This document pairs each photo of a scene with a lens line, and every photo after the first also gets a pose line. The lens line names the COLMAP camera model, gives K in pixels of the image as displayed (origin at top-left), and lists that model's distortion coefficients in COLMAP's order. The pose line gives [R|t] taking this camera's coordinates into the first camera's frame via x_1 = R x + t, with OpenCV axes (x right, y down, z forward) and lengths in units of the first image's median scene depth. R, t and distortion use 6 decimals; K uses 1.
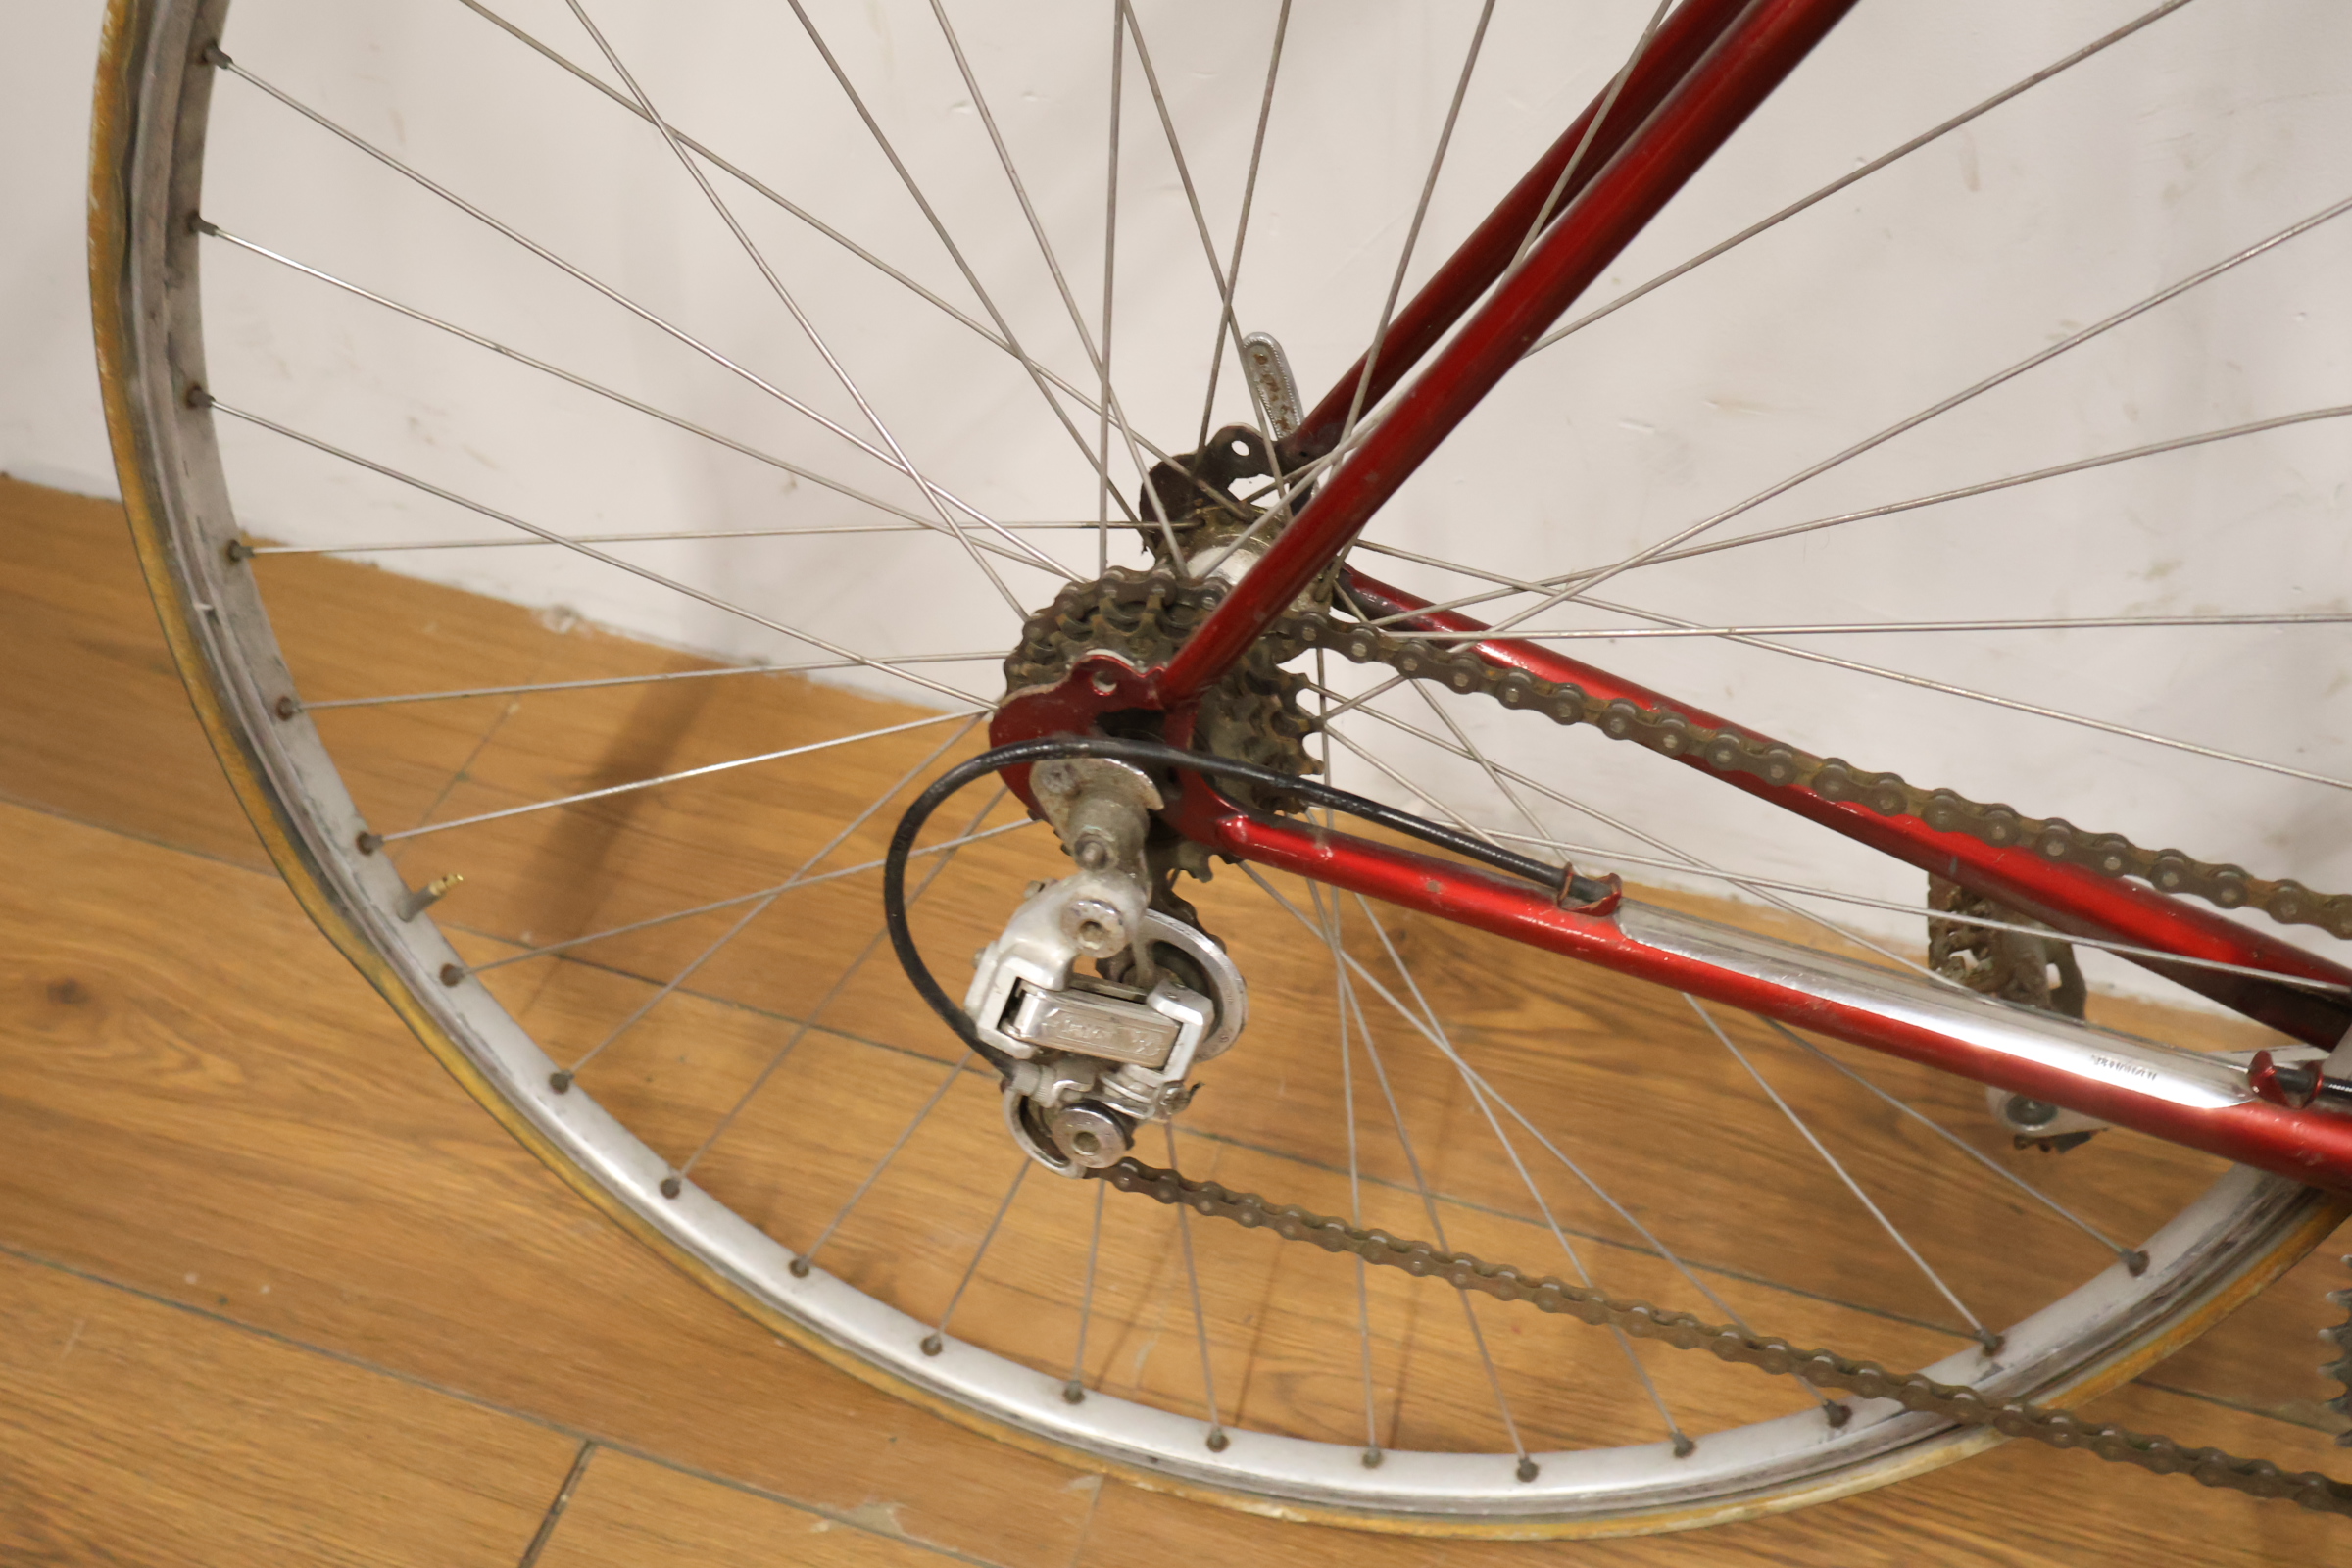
lens RADIAL K [[2215.8, 0, 1148.2], [0, 2215.8, 772.3], [0, 0, 1]] dist [0.012216, -0.104825]
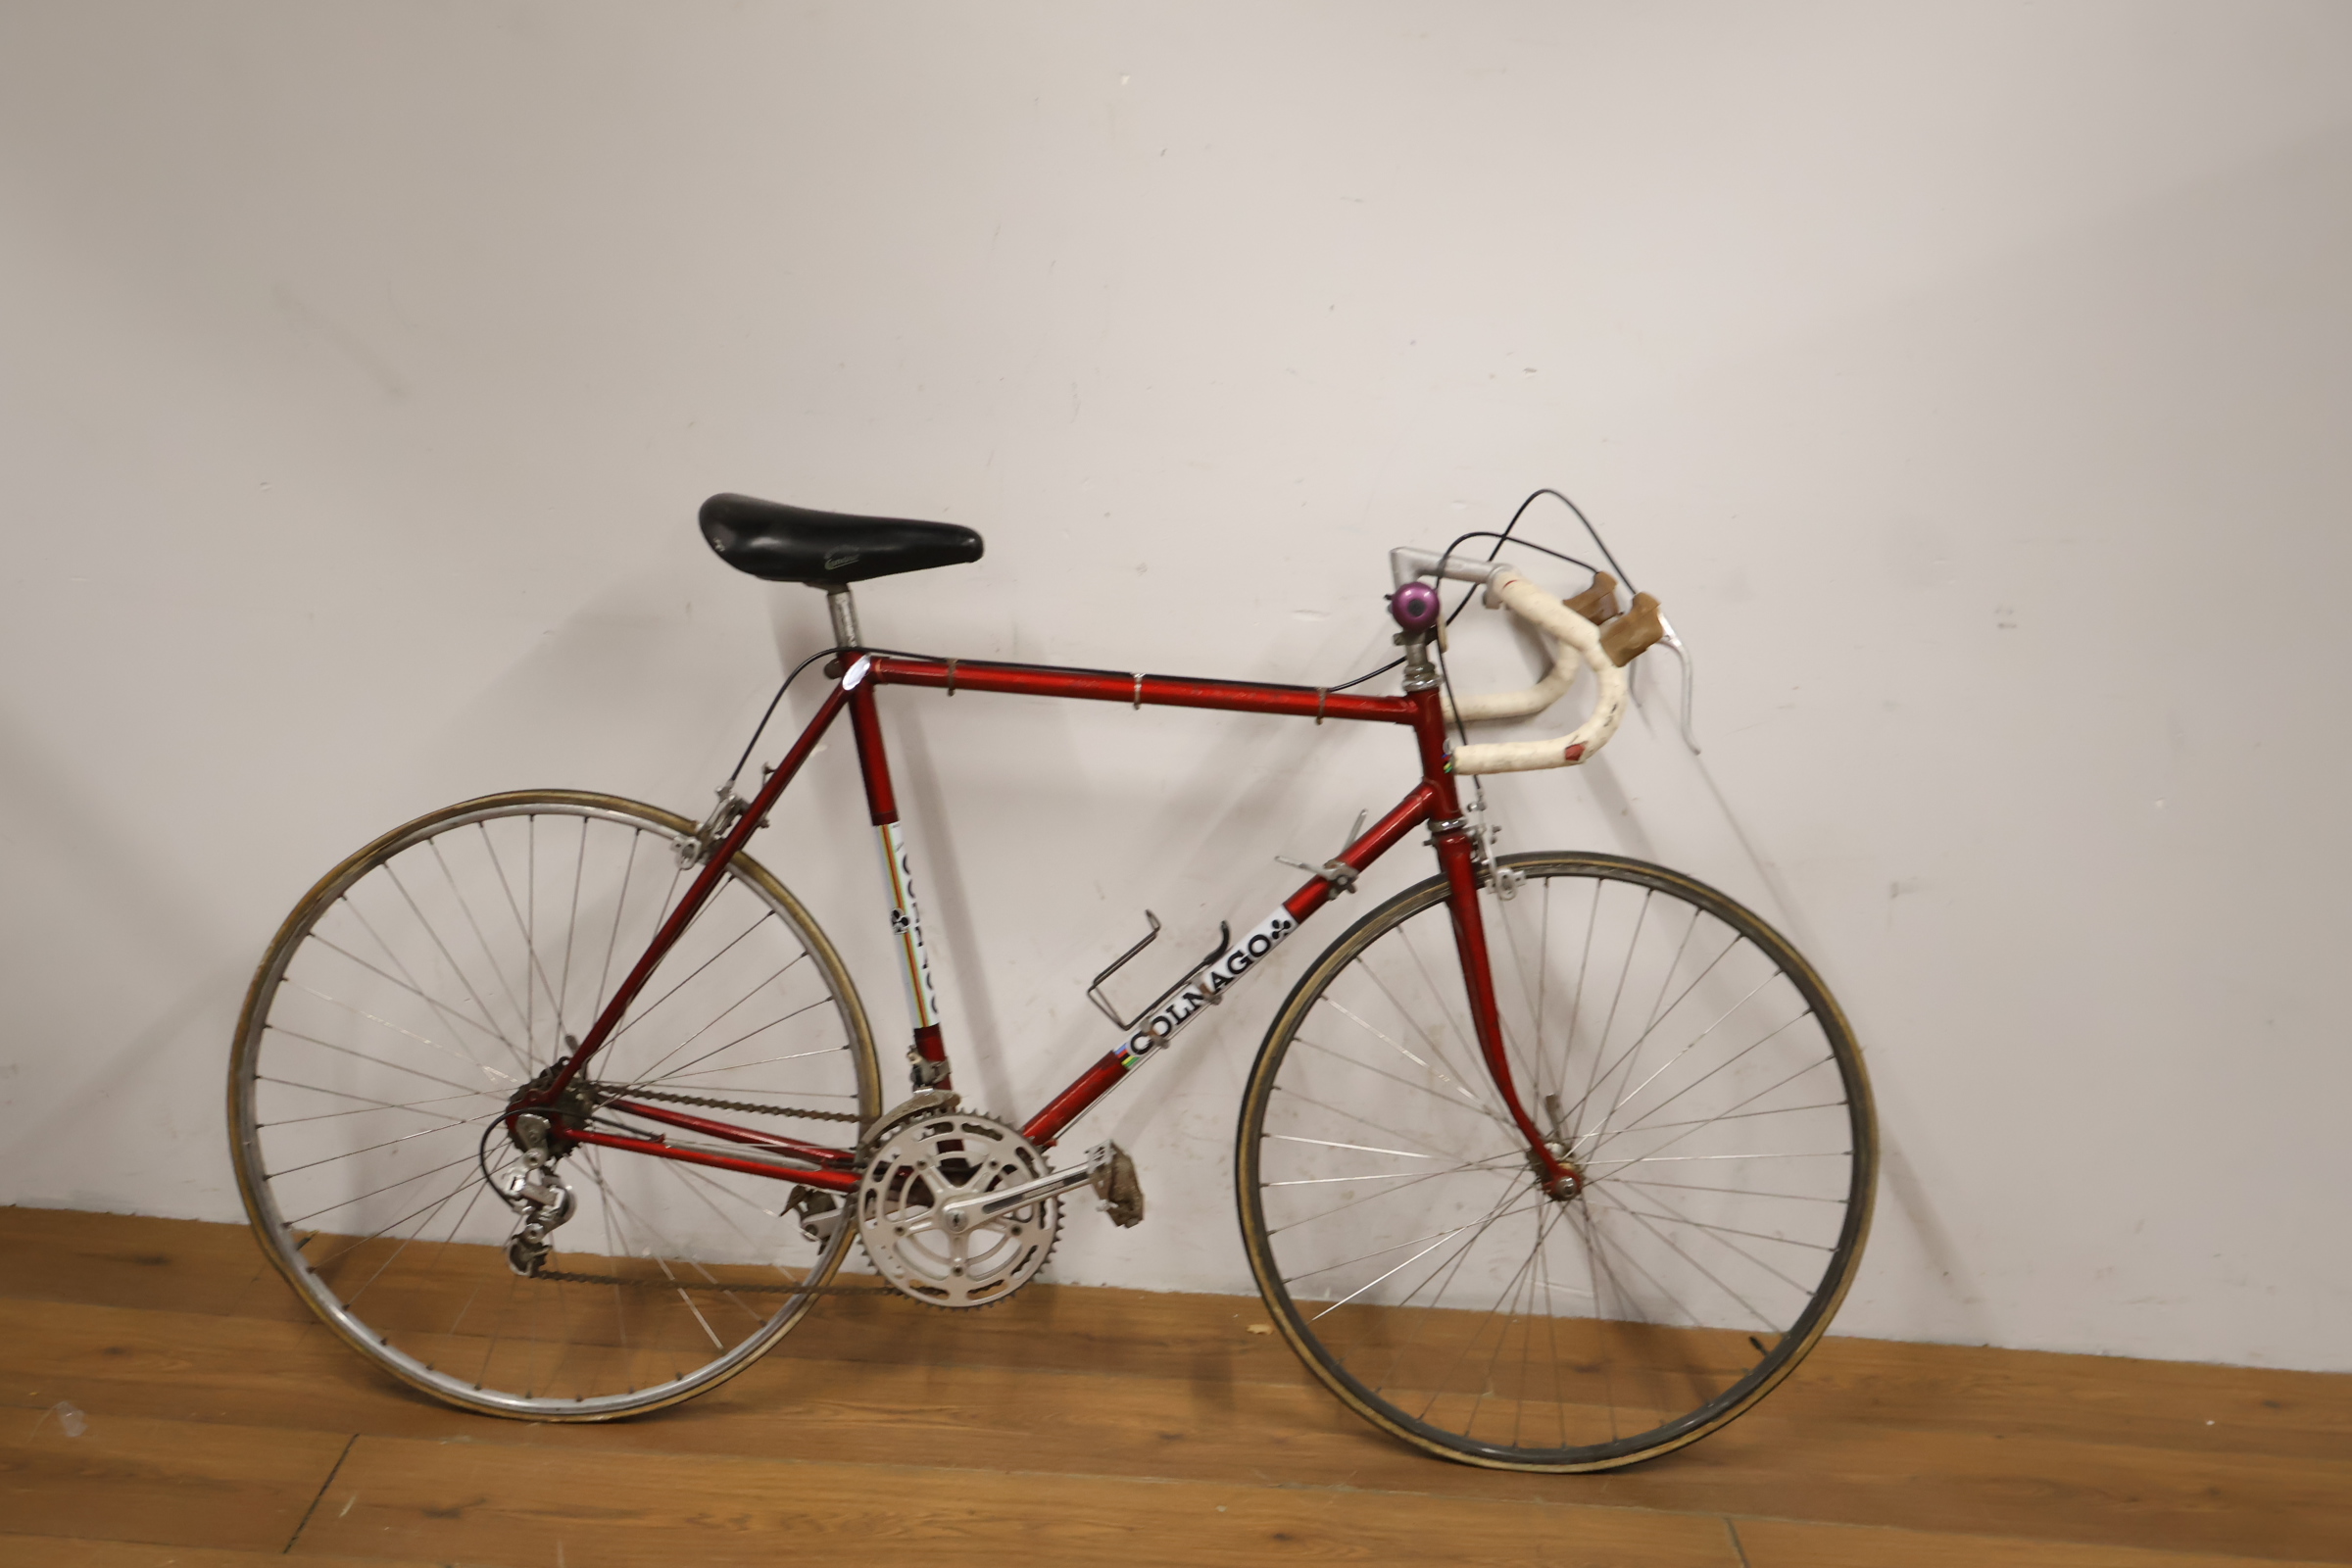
lens RADIAL K [[2222.4, 0, 1167.4], [0, 2222.4, 790.2], [0, 0, 1]] dist [-0.005443, -0.001972]
pose [[0.953086, -0.043329, 0.299581, -0.079527], [0.171357, 0.893082, -0.415983, 1.002918], [-0.249526, 0.447803, 0.858609, -2.274443]]
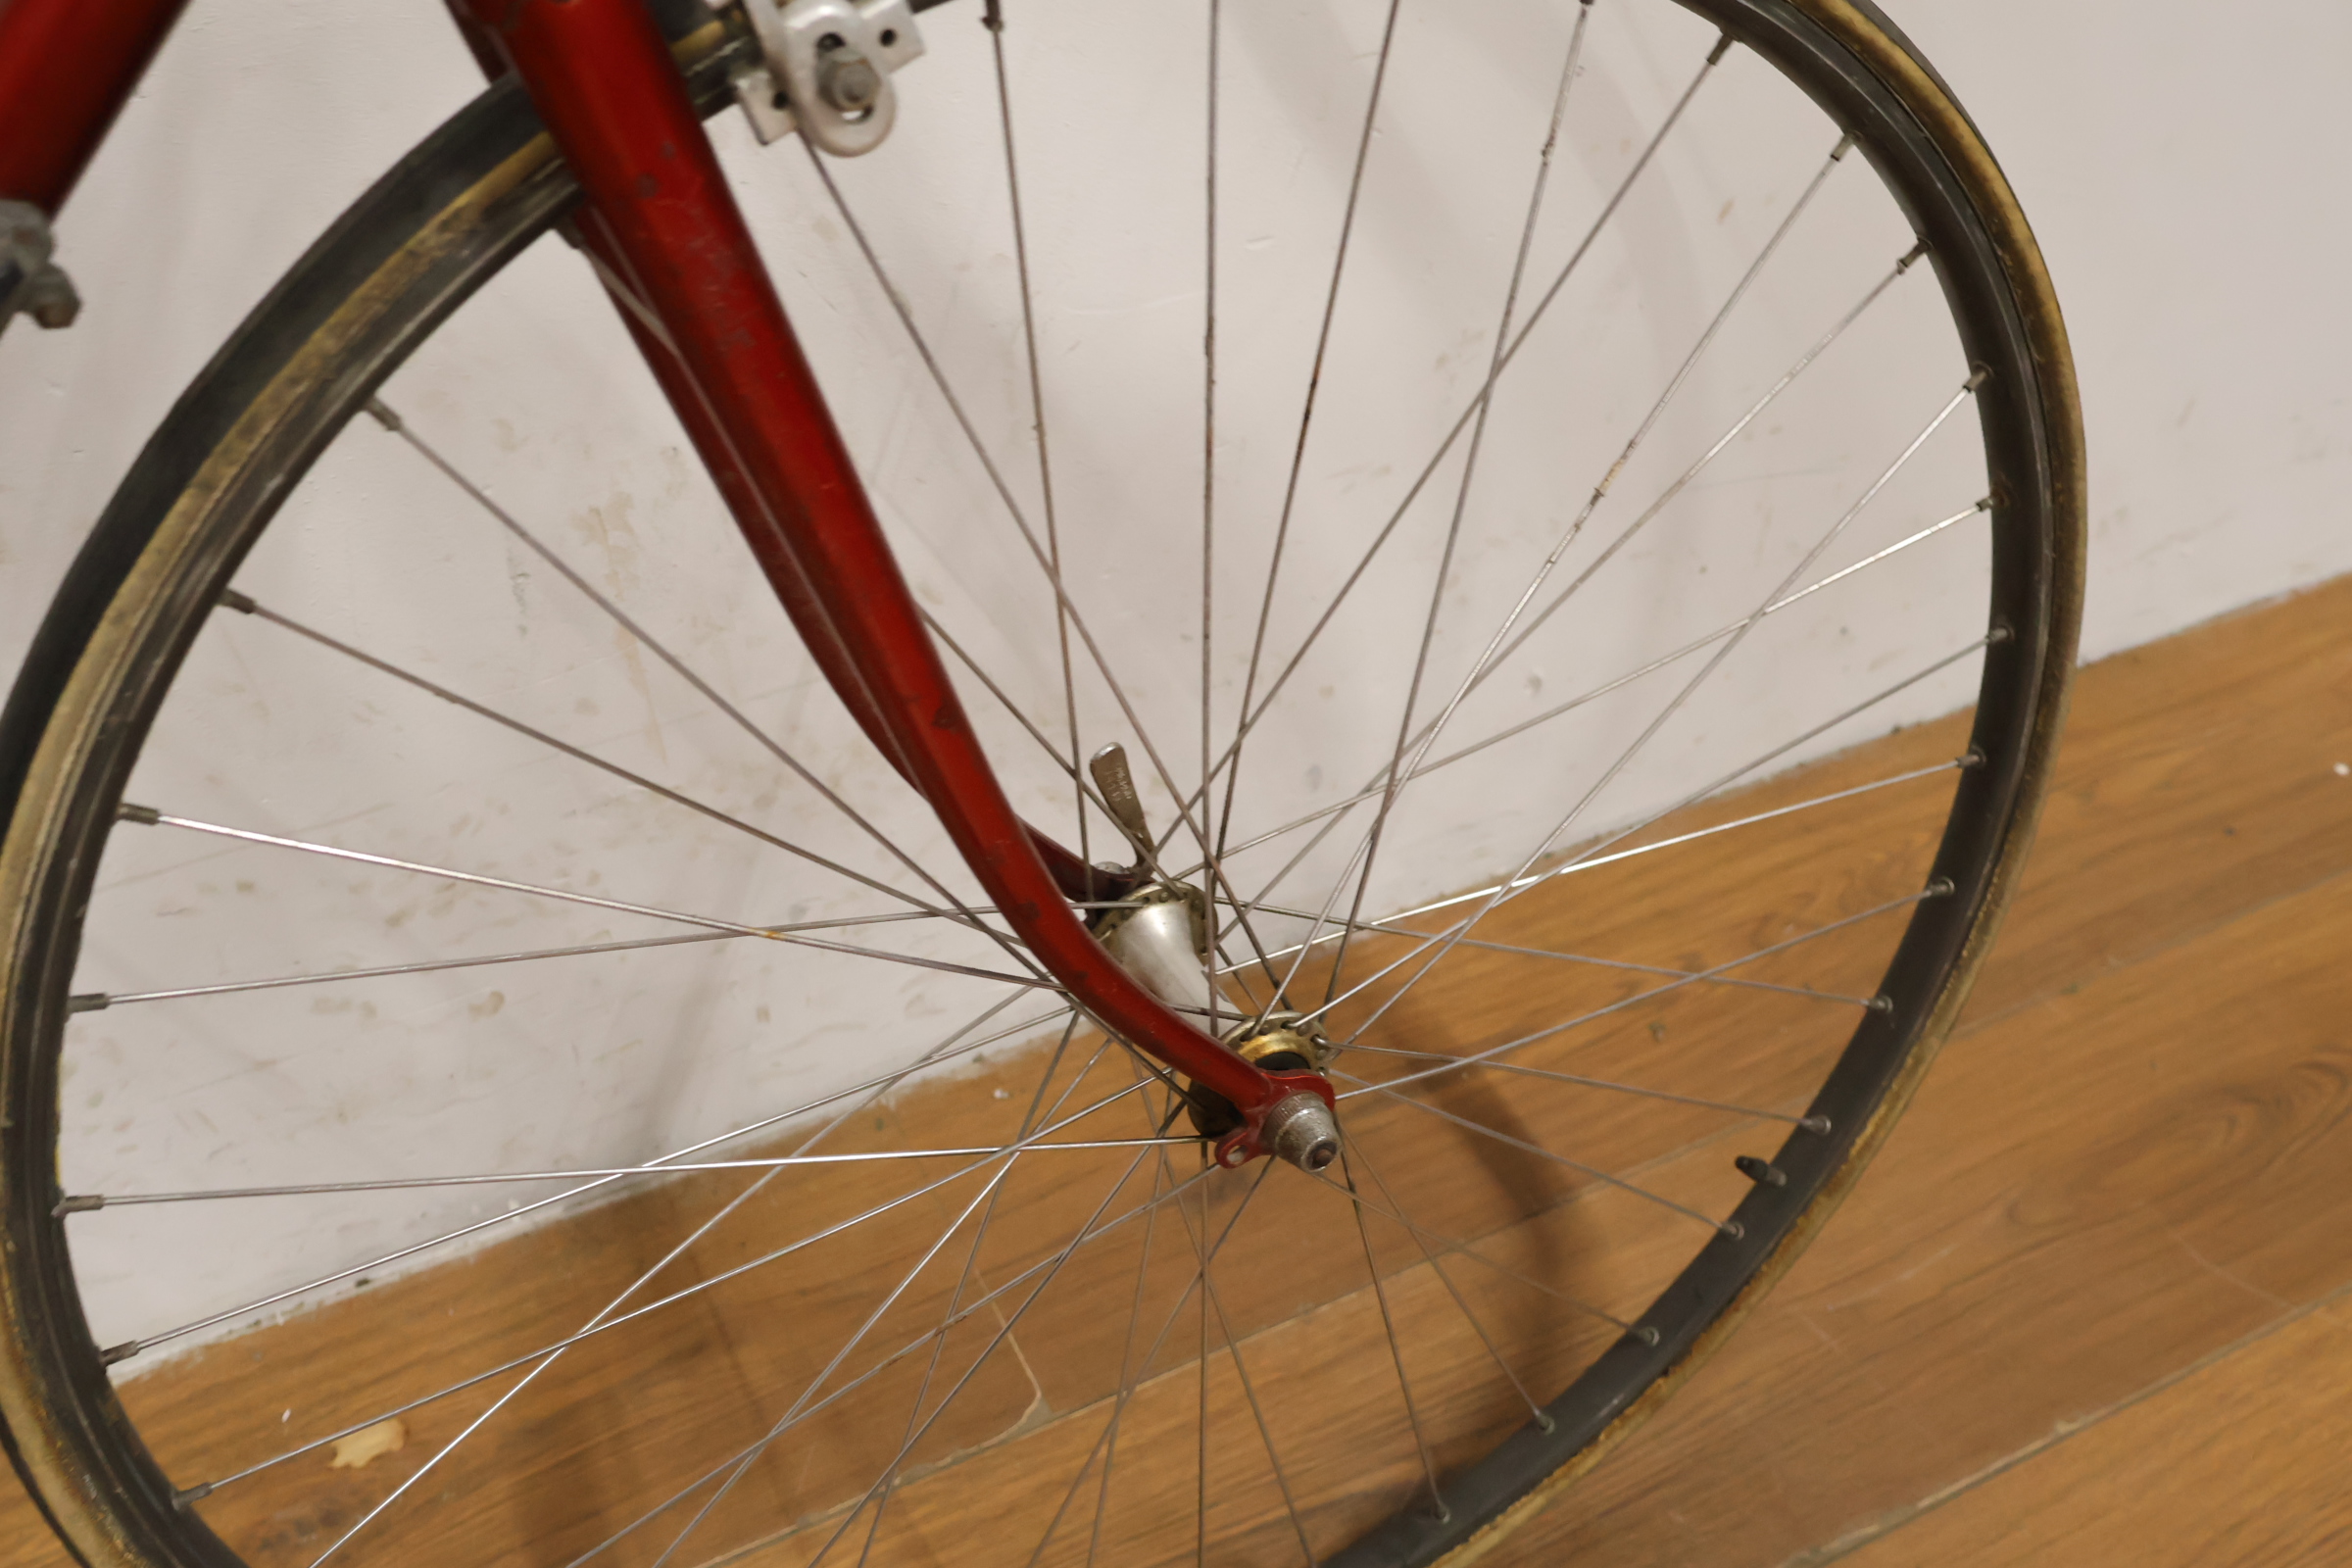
lens RADIAL K [[2222.4, 0, 1167.4], [0, 2222.4, 790.2], [0, 0, 1]] dist [-0.005443, -0.001972]
pose [[0.709787, -0.480557, 0.515041, 0.934512], [0.481383, 0.864700, 0.143403, 0.048102], [-0.514269, 0.146146, 0.845085, -0.233893]]
